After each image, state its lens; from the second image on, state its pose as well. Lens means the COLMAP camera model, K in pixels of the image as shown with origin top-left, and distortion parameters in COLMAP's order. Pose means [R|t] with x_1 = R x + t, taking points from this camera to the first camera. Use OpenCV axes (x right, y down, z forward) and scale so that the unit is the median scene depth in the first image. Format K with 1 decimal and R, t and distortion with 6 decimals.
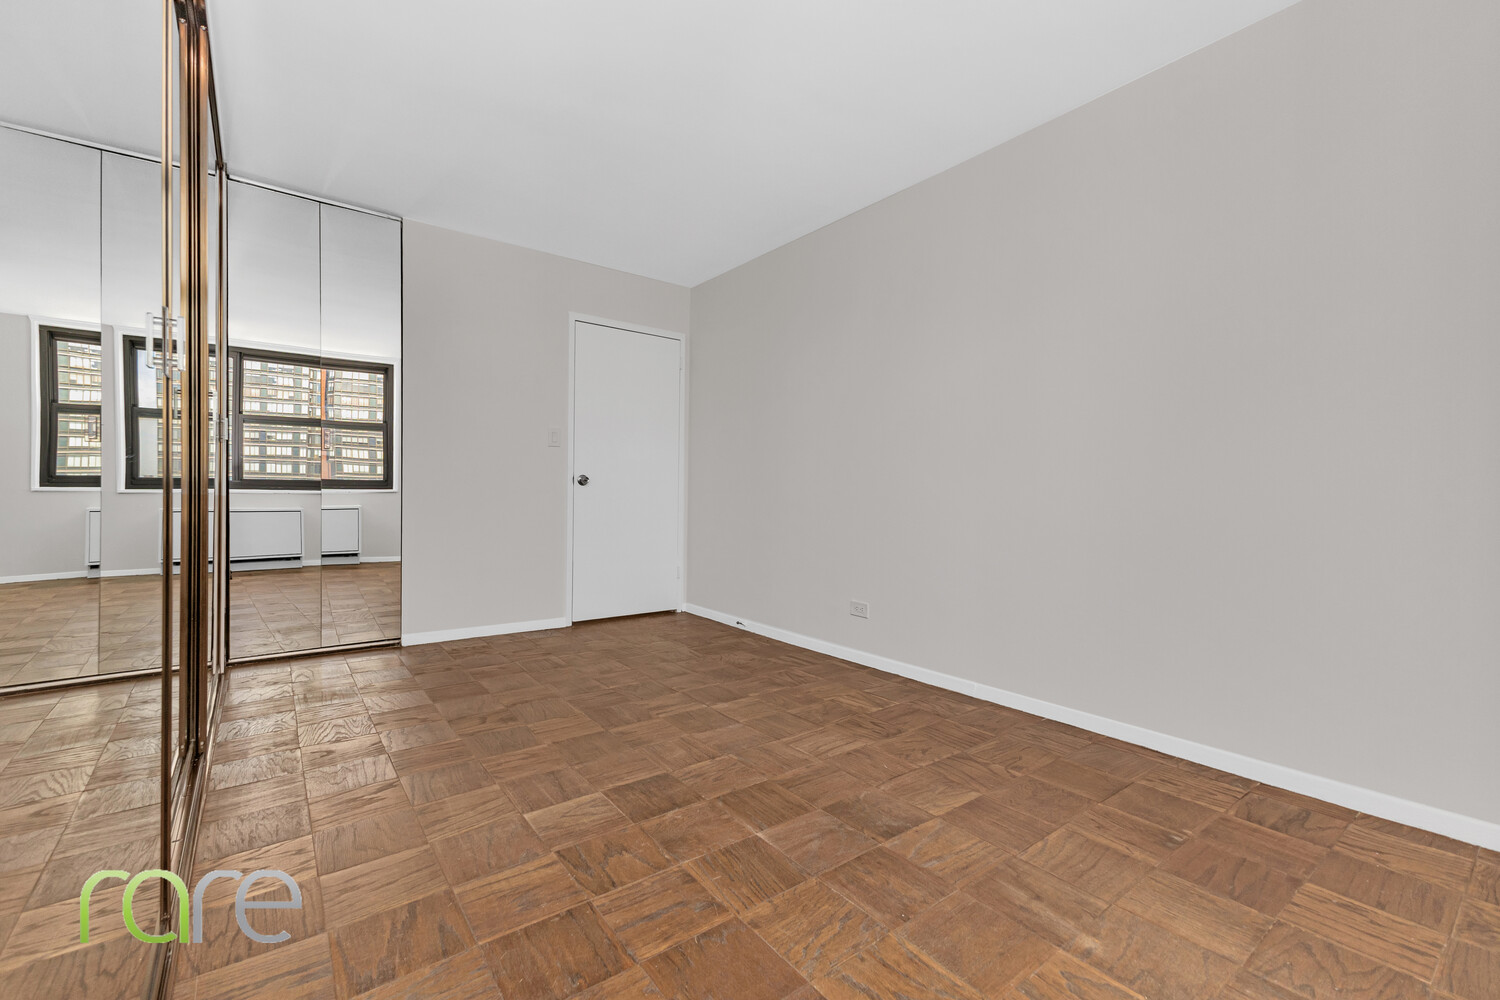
lens RADIAL K [[605.5, 0, 756.7], [0, 605.5, 494.1], [0, 0, 1]] dist [0.000788, 0.000068]
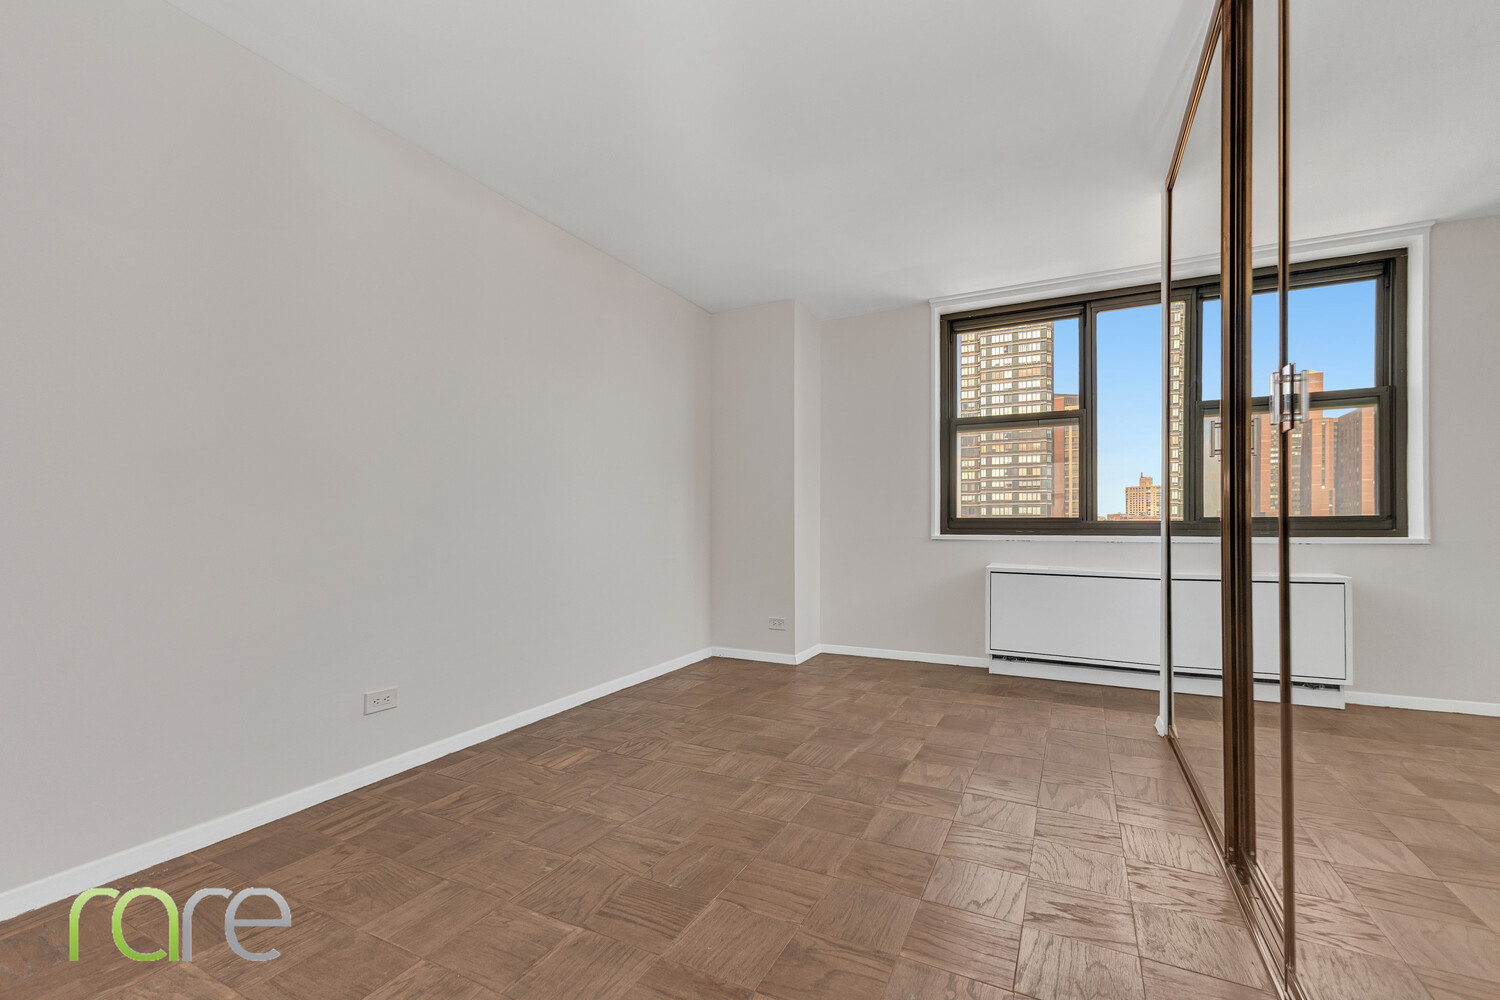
lens RADIAL K [[605.5, 0, 760.6], [0, 605.5, 513.4], [0, 0, 1]] dist [0.000788, 0.000068]
pose [[-0.394229, 0.006935, 0.918986, -0.876705], [0.002973, 0.999976, -0.006271, -0.021889], [-0.919007, 0.000260, -0.394240, 1.210563]]
